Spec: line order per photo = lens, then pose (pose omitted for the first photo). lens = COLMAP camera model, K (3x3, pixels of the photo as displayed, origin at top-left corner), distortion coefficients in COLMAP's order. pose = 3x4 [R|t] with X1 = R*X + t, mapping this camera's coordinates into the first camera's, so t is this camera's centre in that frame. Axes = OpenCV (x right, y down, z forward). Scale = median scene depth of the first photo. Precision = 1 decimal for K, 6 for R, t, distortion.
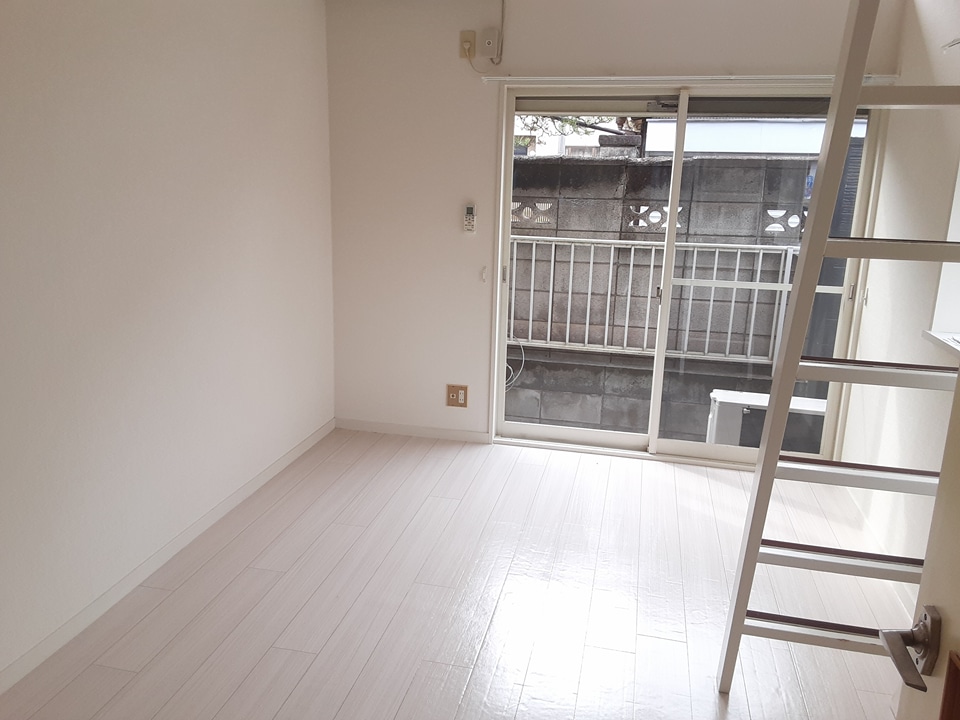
lens RADIAL K [[781.9, 0, 468.4], [0, 781.9, 356.4], [0, 0, 1]] dist [0.129454, -0.161840]
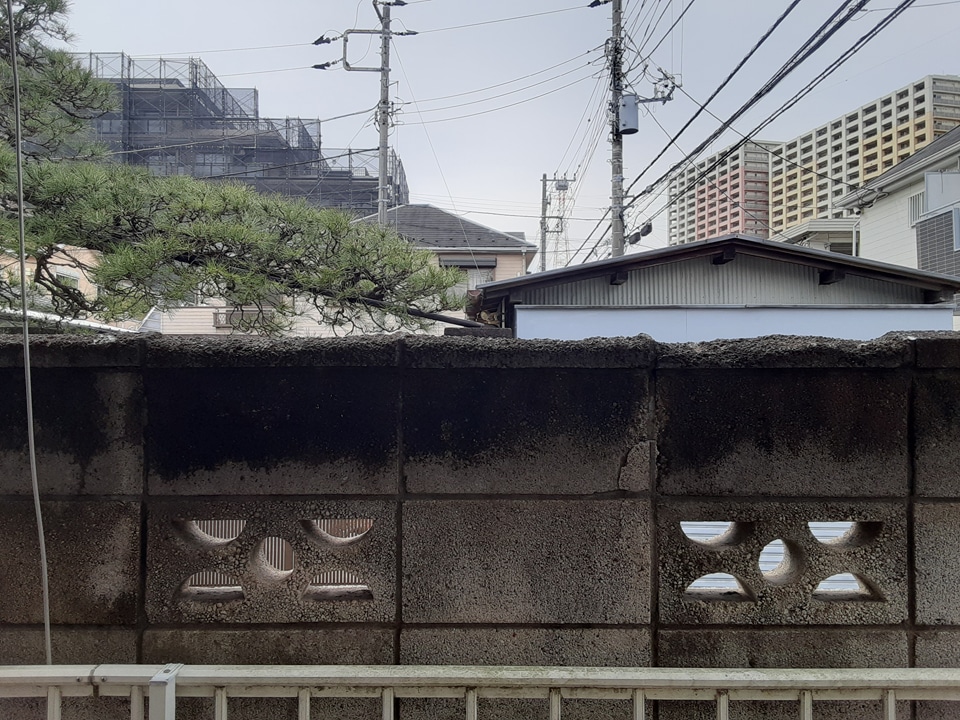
lens RADIAL K [[781.9, 0, 468.4], [0, 781.9, 356.4], [0, 0, 1]] dist [0.129454, -0.161840]
pose [[0.974161, -0.016674, 0.225236, 0.081748], [0.074999, 0.964563, -0.252970, -0.182791], [-0.213037, 0.263326, 0.940890, 0.761572]]
